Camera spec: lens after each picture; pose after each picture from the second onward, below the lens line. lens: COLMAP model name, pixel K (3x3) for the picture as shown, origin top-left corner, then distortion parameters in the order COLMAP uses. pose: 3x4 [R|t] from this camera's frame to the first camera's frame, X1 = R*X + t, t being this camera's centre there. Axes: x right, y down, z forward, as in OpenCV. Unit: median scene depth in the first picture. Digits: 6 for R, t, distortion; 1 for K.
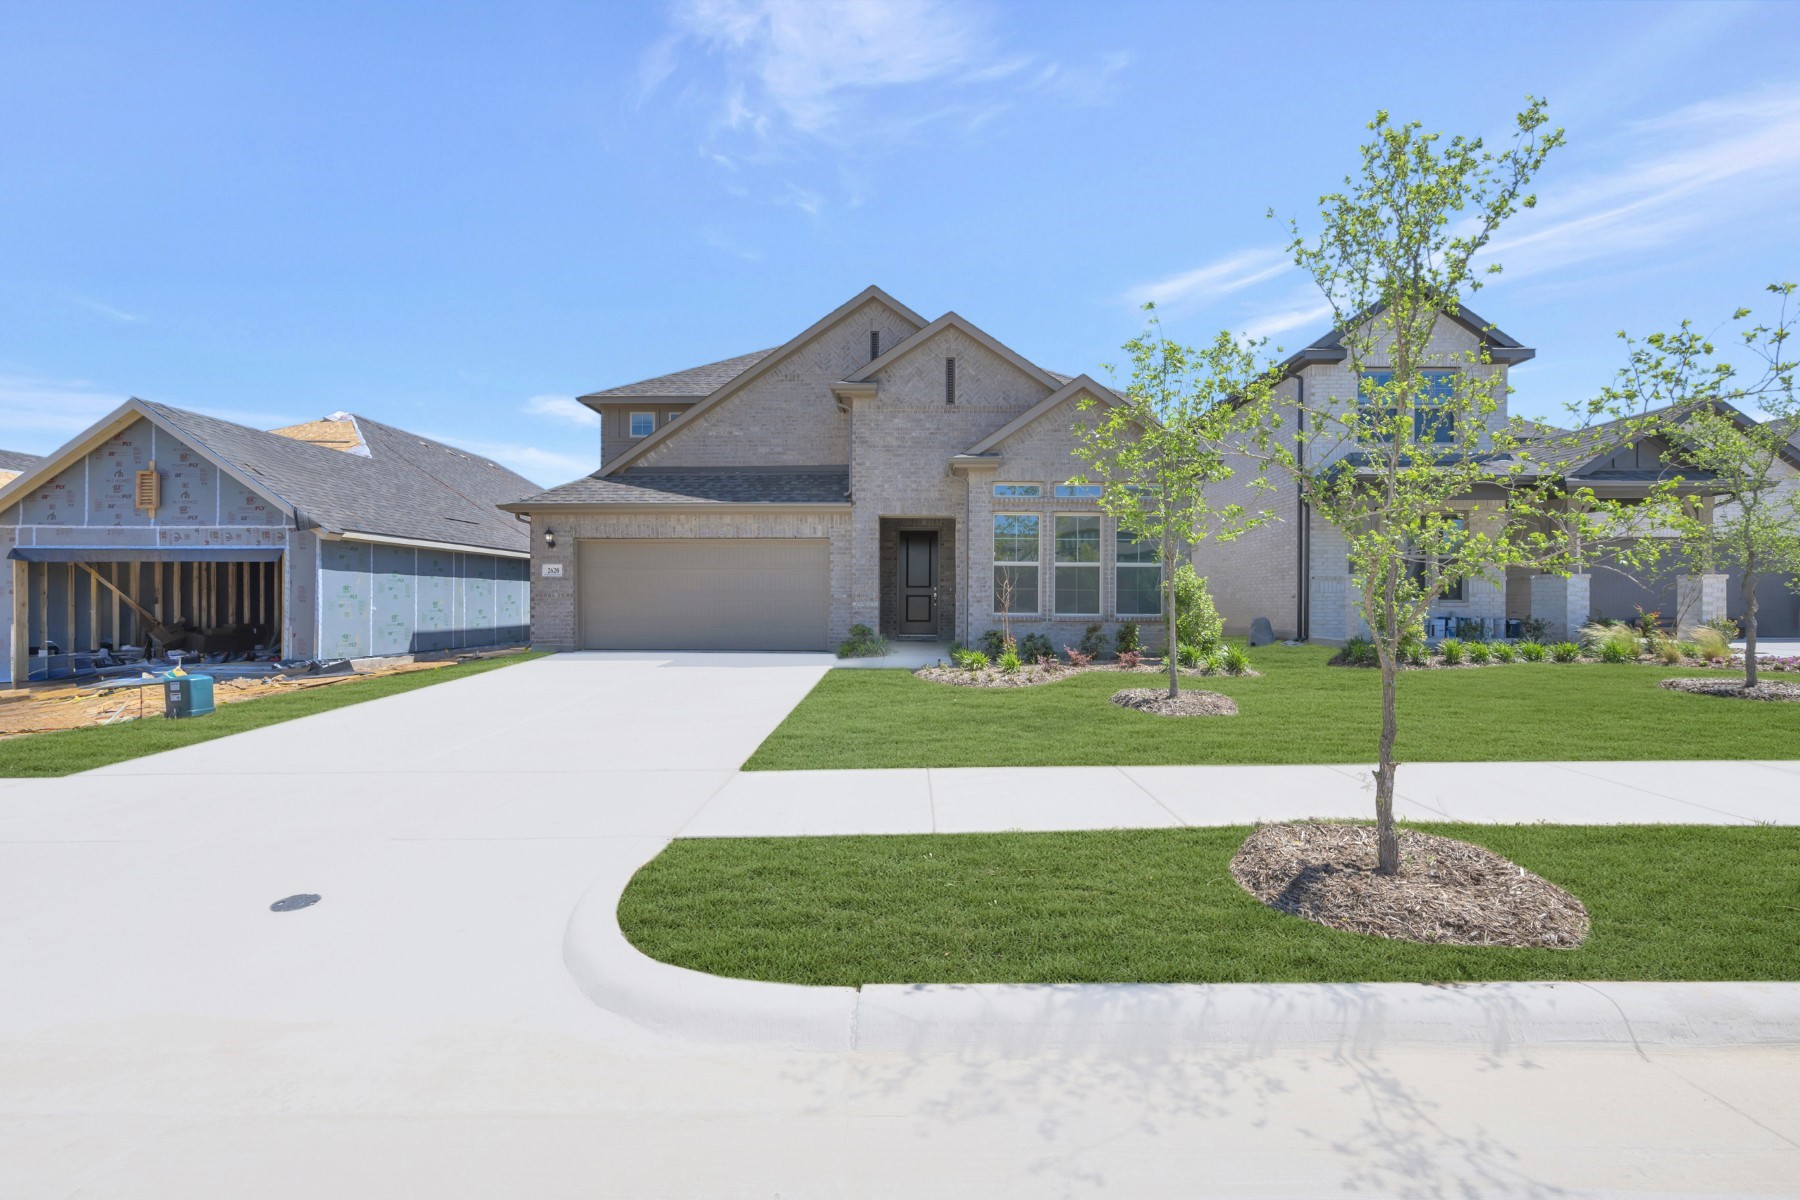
lens RADIAL K [[729.2, 0, 898.1], [0, 729.2, 600.0], [0, 0, 1]] dist [0.000488, 0.000017]
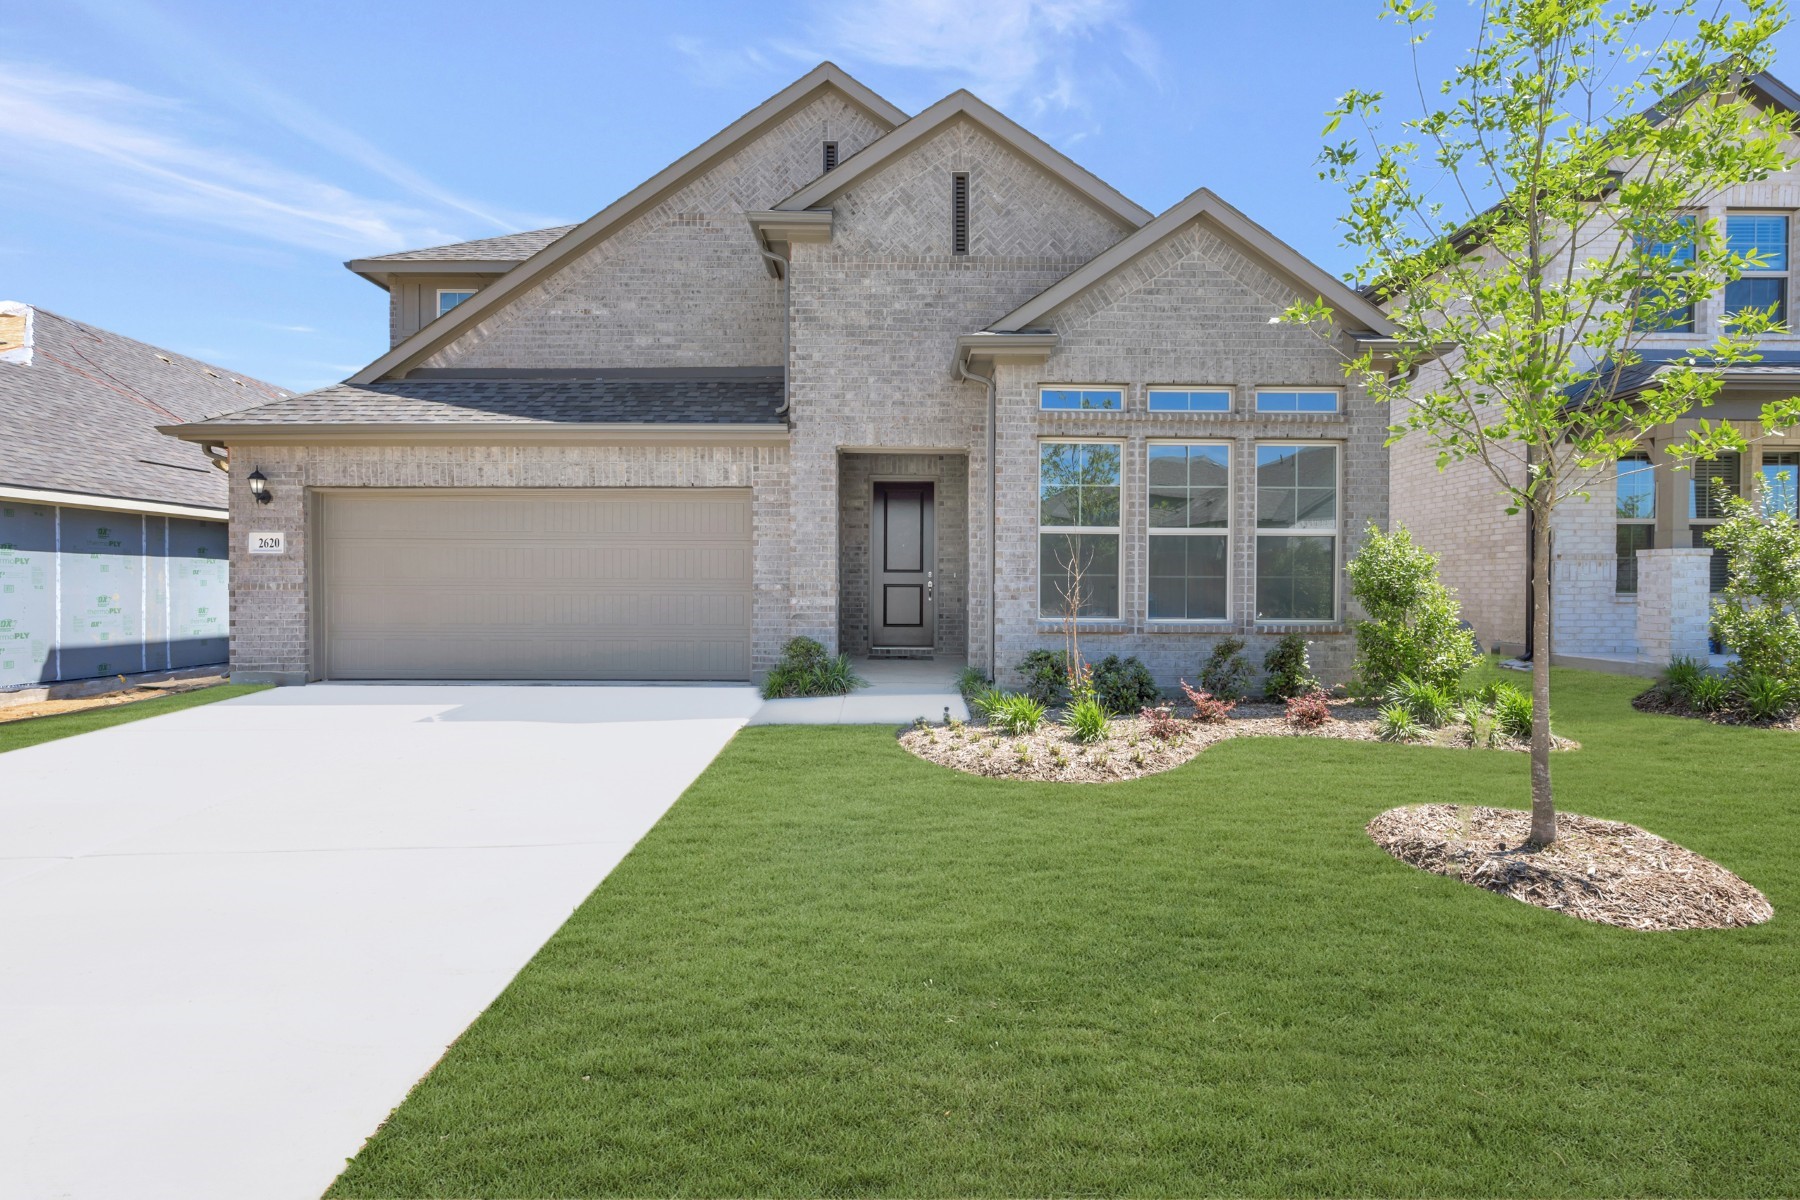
lens RADIAL K [[831.7, 0, 894.5], [0, 831.7, 595.8], [0, 0, 1]] dist [0.000208, -0.000140]
pose [[0.999633, -0.000854, 0.027090, 0.001694], [0.000540, 0.999932, 0.011624, -0.006267], [-0.027098, -0.011605, 0.999565, 0.335298]]
